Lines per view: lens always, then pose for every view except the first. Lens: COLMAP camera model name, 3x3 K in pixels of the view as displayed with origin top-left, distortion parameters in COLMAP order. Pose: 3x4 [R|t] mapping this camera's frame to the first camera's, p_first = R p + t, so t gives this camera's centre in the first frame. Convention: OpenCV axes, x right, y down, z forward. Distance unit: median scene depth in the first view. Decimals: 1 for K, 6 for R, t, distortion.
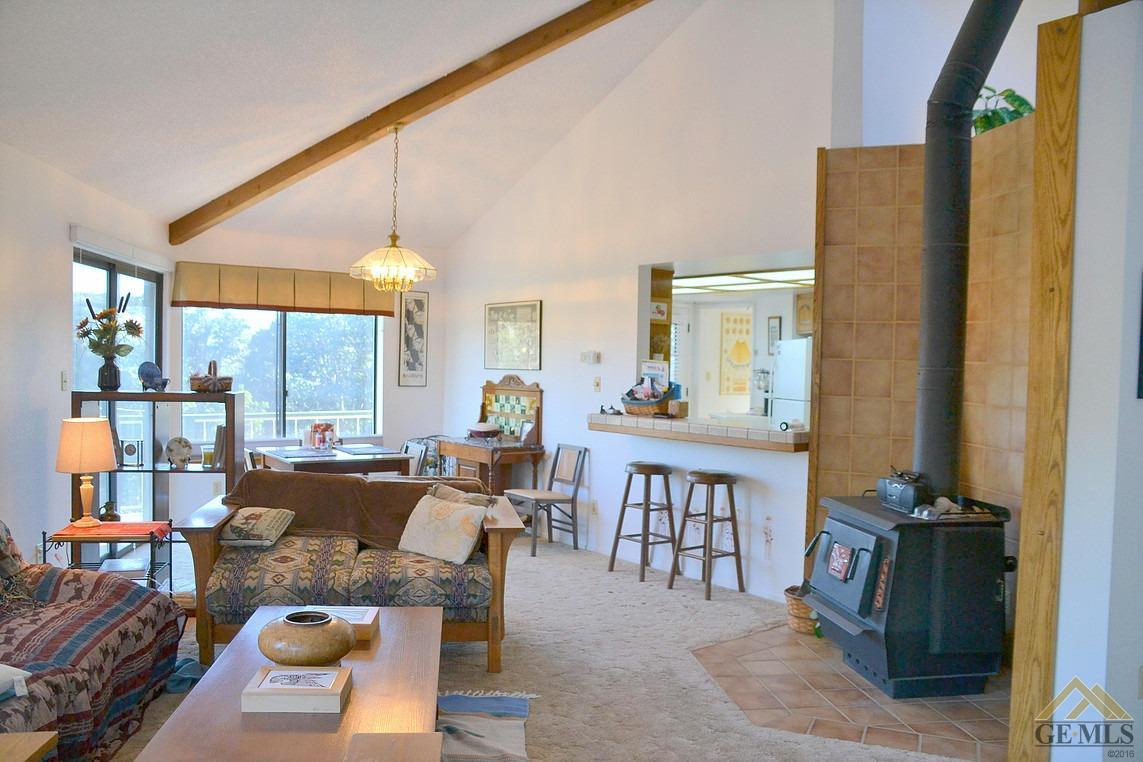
lens RADIAL K [[925.5, 0, 597.7], [0, 925.5, 370.0], [0, 0, 1]] dist [-0.099483, 0.056110]
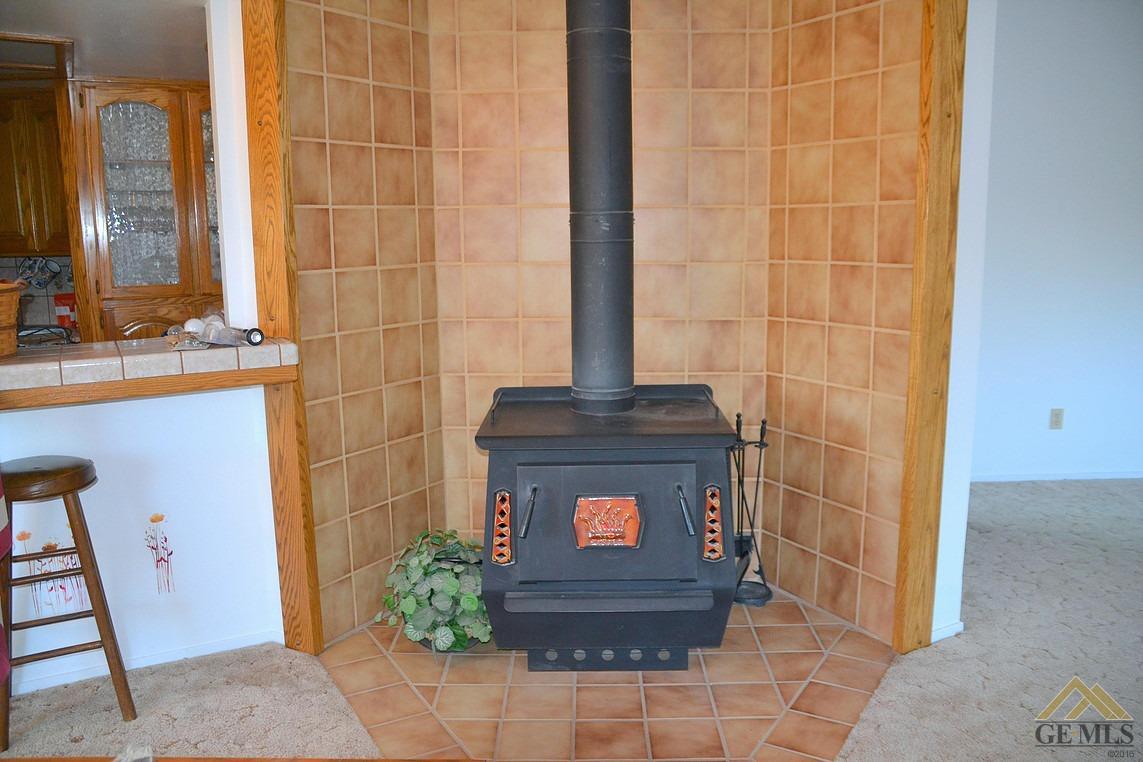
lens RADIAL K [[925.5, 0, 571.2], [0, 925.5, 376.4], [0, 0, 1]] dist [-0.099483, 0.056110]
pose [[0.192426, -0.187658, 0.963201, -0.283404], [0.029759, 0.982209, 0.185416, -0.008707], [-0.980860, -0.007015, 0.194587, 0.742063]]
